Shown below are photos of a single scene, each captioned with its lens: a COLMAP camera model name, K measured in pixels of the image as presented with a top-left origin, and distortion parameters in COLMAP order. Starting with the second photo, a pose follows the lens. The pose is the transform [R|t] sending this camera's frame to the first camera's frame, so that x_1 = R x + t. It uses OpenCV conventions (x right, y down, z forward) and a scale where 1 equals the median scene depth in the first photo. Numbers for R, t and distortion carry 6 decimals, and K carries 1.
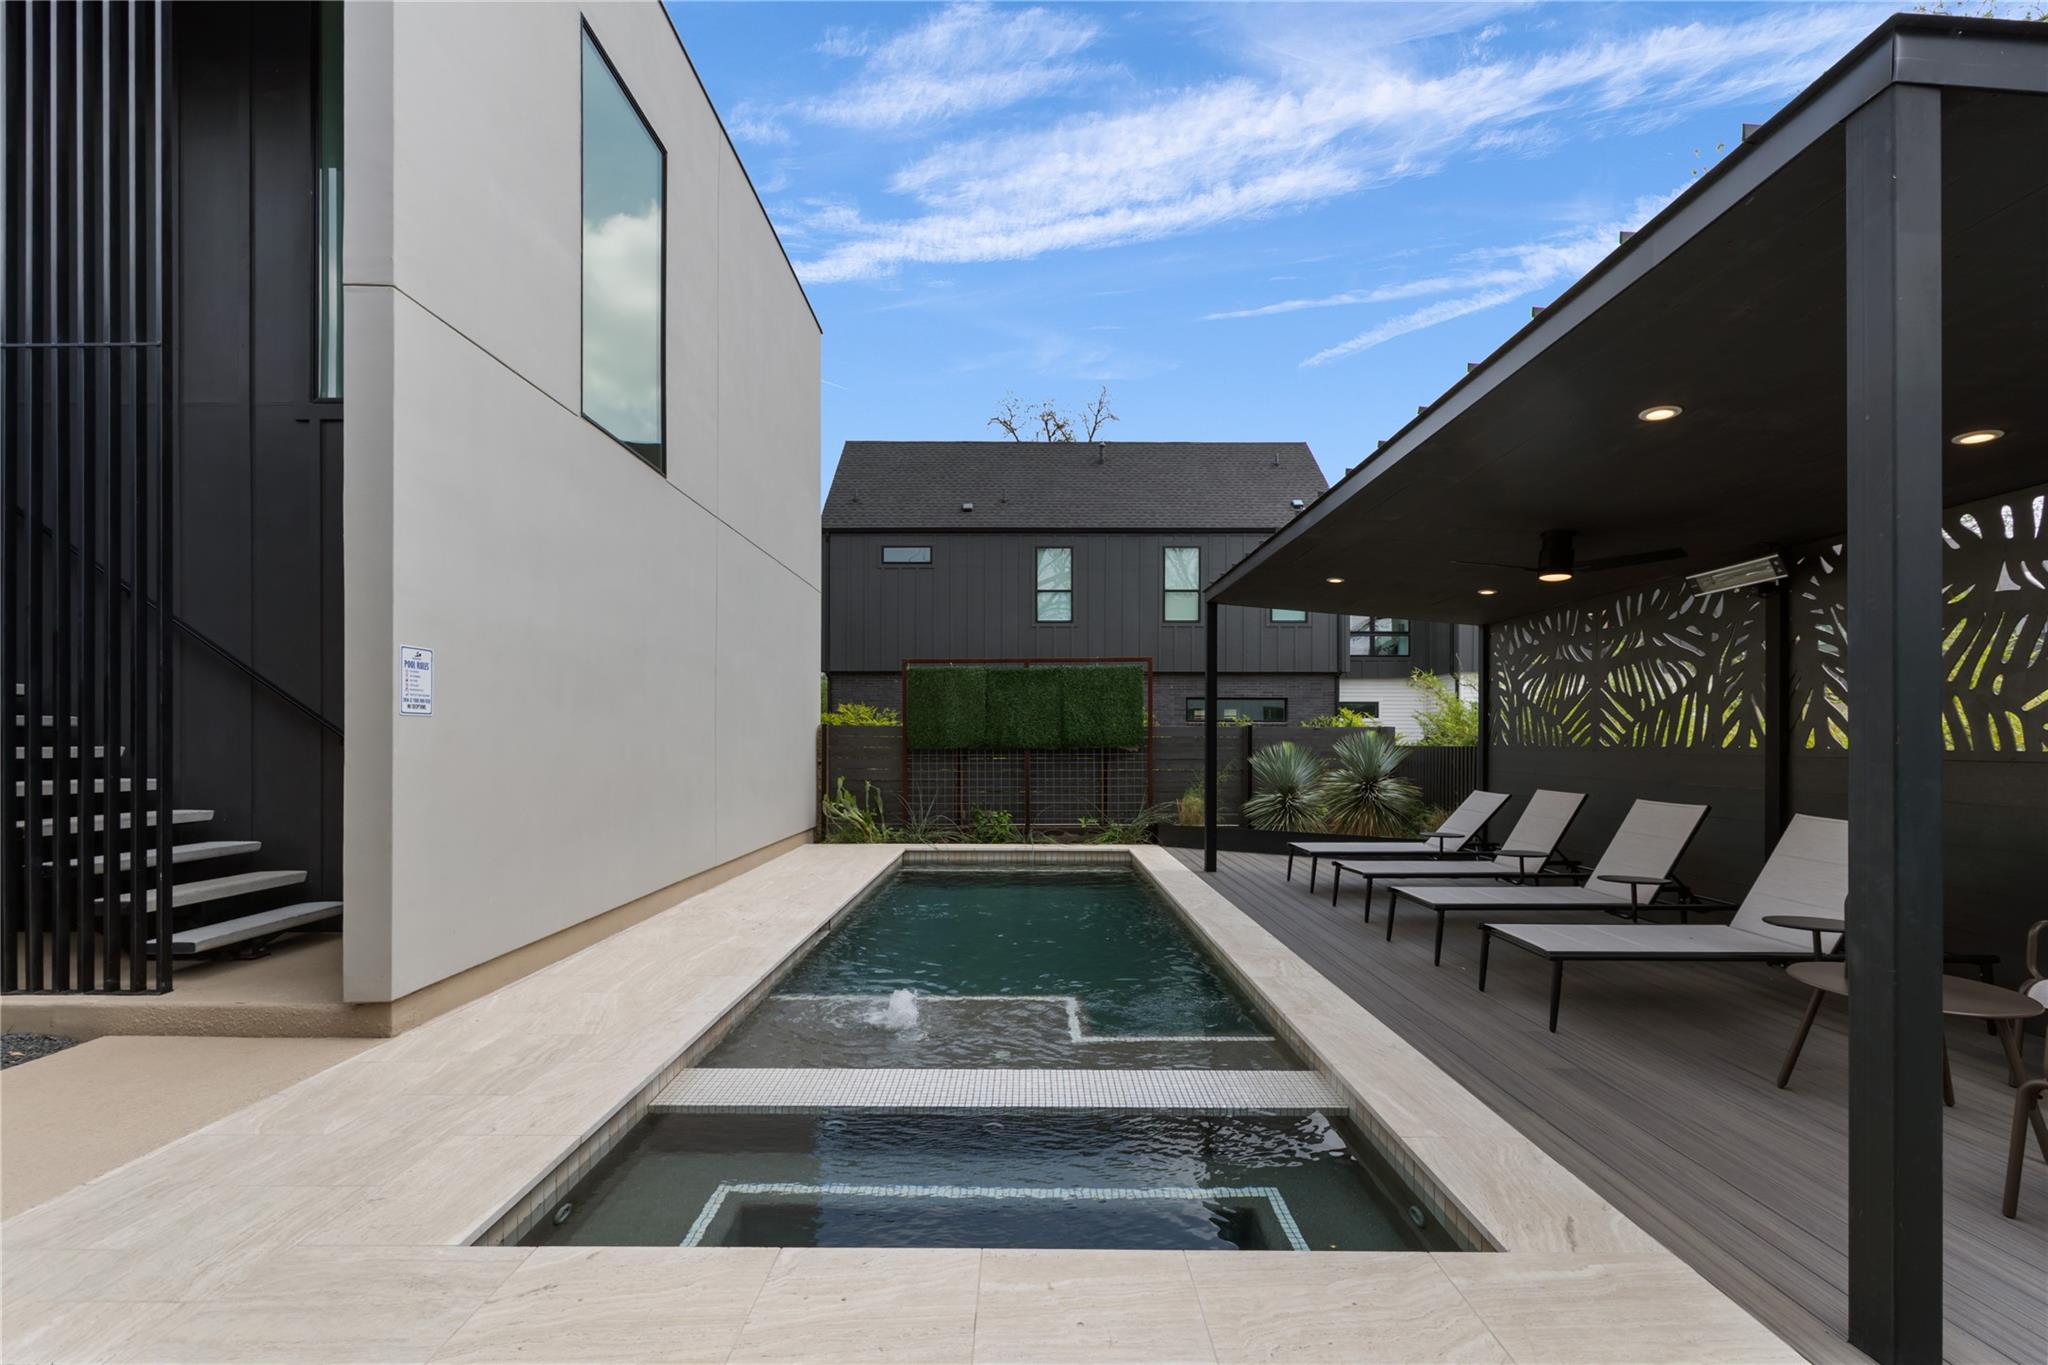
lens RADIAL K [[845.4, 0, 1025.8], [0, 845.4, 735.8], [0, 0, 1]] dist [0.006189, 0.000435]
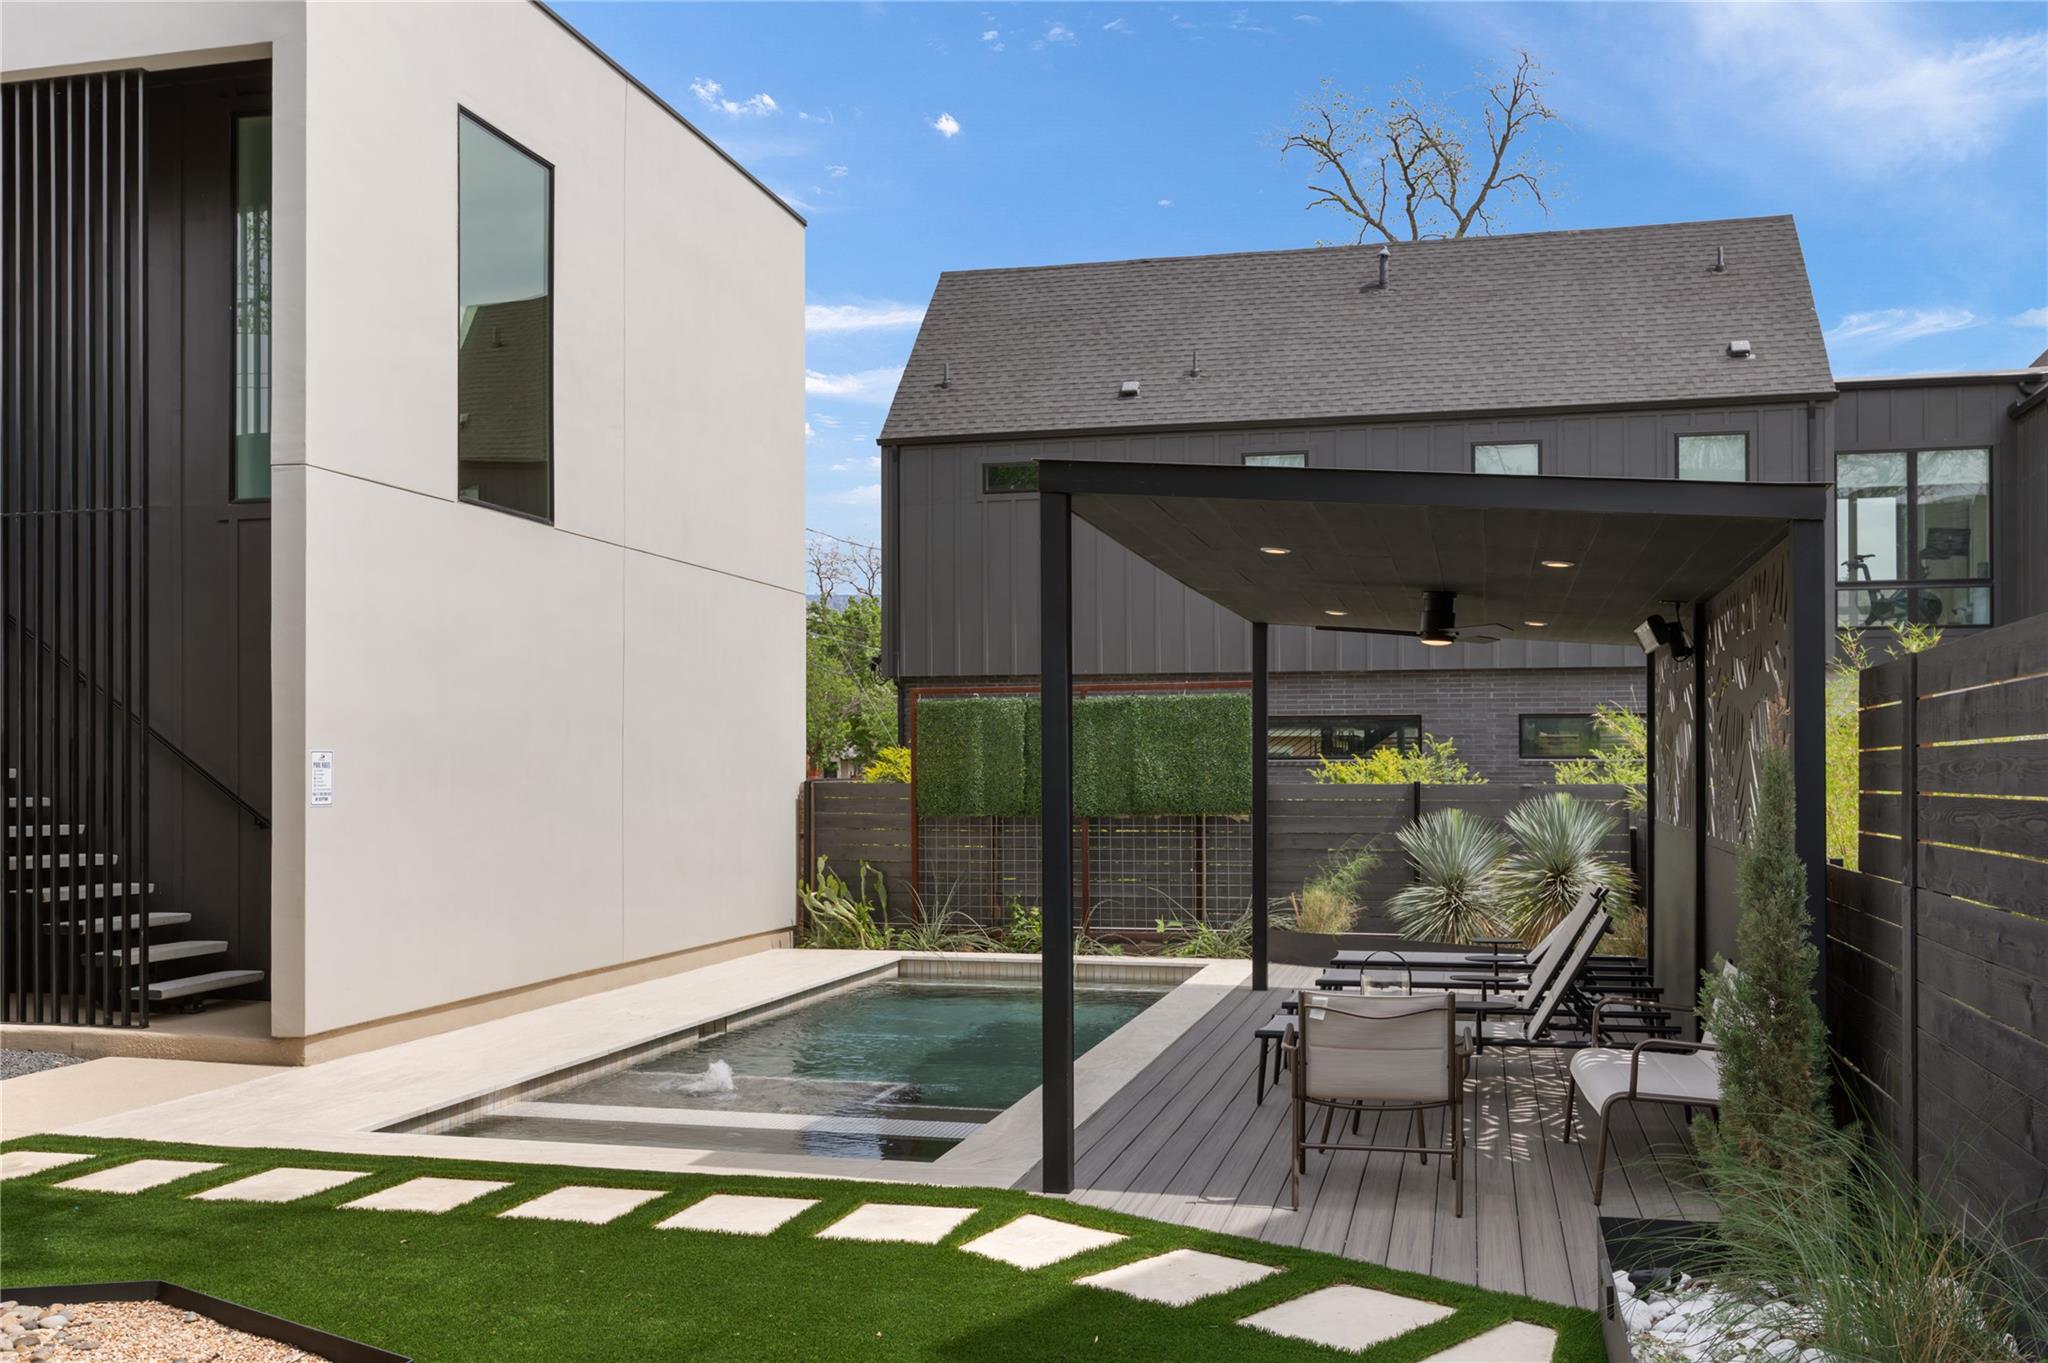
lens RADIAL K [[1856.5, 0, 1035.8], [0, 1856.5, 756.9], [0, 0, 1]] dist [-0.005935, -0.002624]
pose [[0.971816, -0.005001, -0.235686, 0.347519], [0.004702, 0.999987, -0.001830, -0.033522], [0.235692, 0.000670, 0.971828, -0.516333]]
